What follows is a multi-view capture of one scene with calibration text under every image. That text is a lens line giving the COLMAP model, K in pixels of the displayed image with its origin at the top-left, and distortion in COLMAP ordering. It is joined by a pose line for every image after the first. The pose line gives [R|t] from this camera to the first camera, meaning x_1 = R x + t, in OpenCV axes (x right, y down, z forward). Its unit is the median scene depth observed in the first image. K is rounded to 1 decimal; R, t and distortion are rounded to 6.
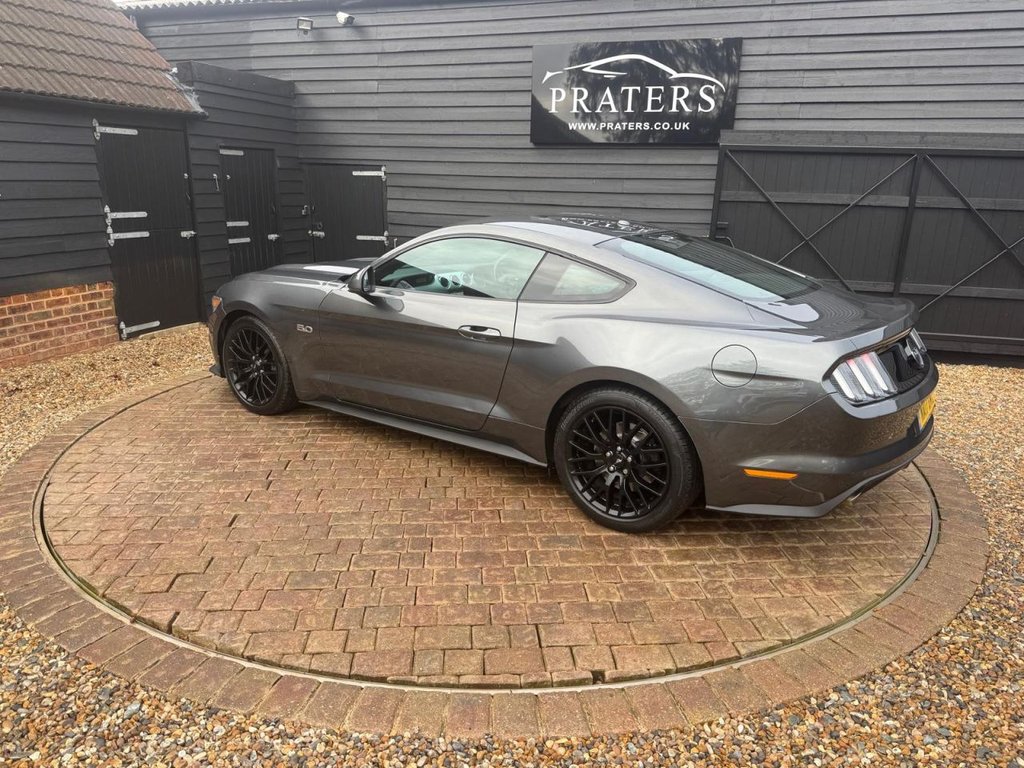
lens RADIAL K [[746.0, 0, 514.3], [0, 746.0, 387.0], [0, 0, 1]] dist [0.002526, -0.005737]
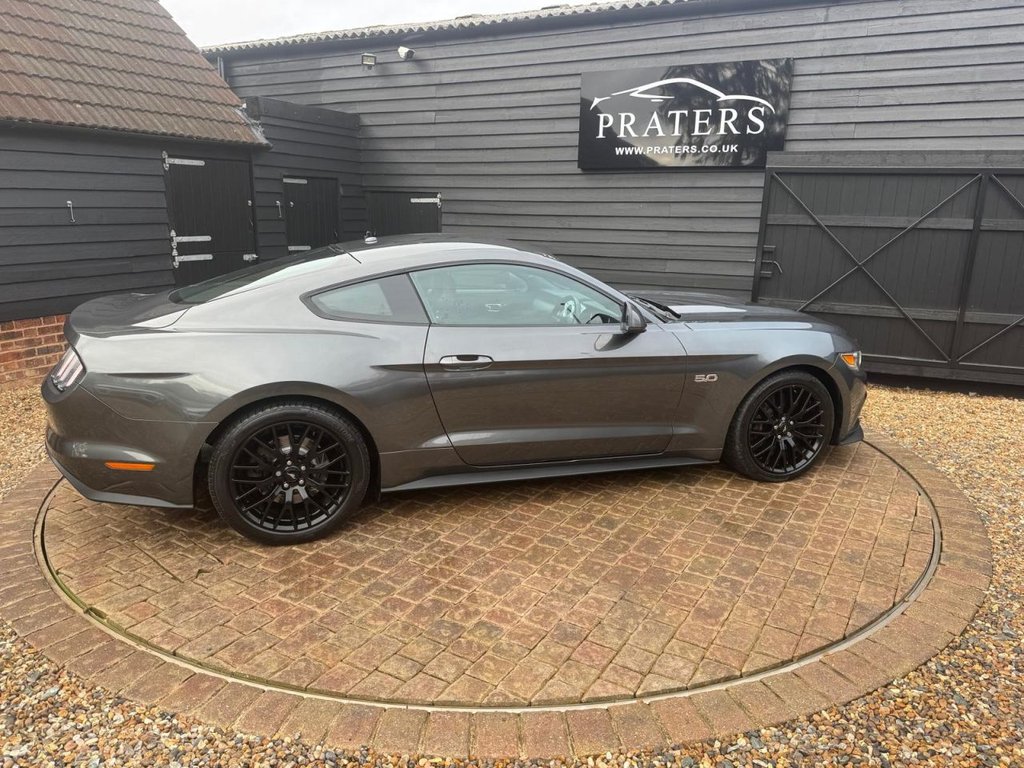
lens RADIAL K [[746.5, 0, 512.7], [0, 746.5, 384.2], [0, 0, 1]] dist [0.005411, -0.010239]
pose [[0.990248, 0.025754, -0.136911, 0.104680], [-0.031211, 0.998795, -0.037865, 0.005082], [0.135771, 0.041769, 0.989859, 0.007258]]
